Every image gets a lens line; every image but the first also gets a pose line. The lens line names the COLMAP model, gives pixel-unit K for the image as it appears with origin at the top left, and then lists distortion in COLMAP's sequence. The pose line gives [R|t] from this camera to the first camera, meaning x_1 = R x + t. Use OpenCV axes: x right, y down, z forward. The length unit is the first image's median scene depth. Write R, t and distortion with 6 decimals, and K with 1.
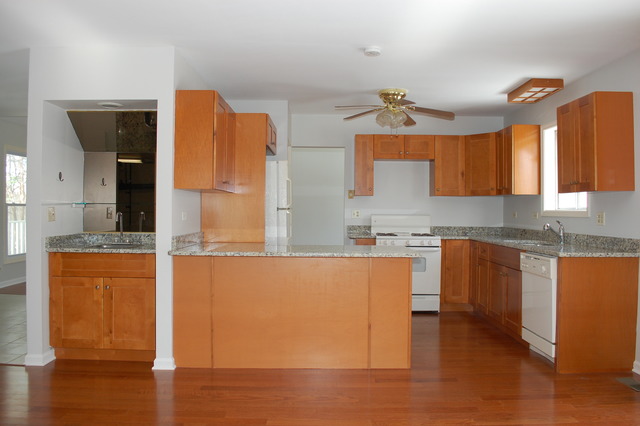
lens RADIAL K [[506.2, 0, 339.6], [0, 506.2, 211.0], [0, 0, 1]] dist [-0.091733, 0.004080]
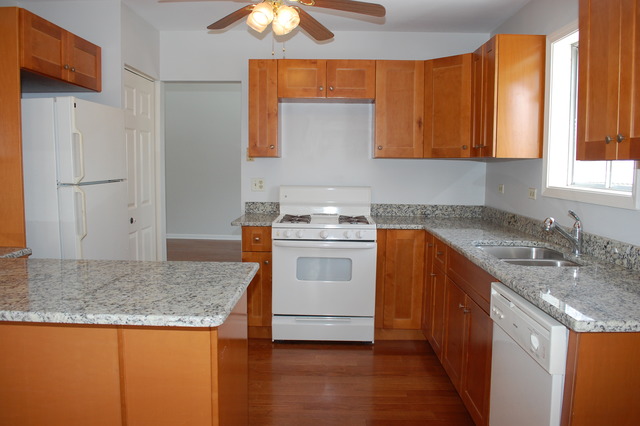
lens RADIAL K [[506.2, 0, 339.6], [0, 506.2, 211.0], [0, 0, 1]] dist [-0.091733, 0.004080]
pose [[0.999900, 0.006796, -0.012368, 0.160600], [-0.005643, 0.995839, 0.090954, -0.021615], [0.012934, -0.090875, 0.995778, 0.380133]]
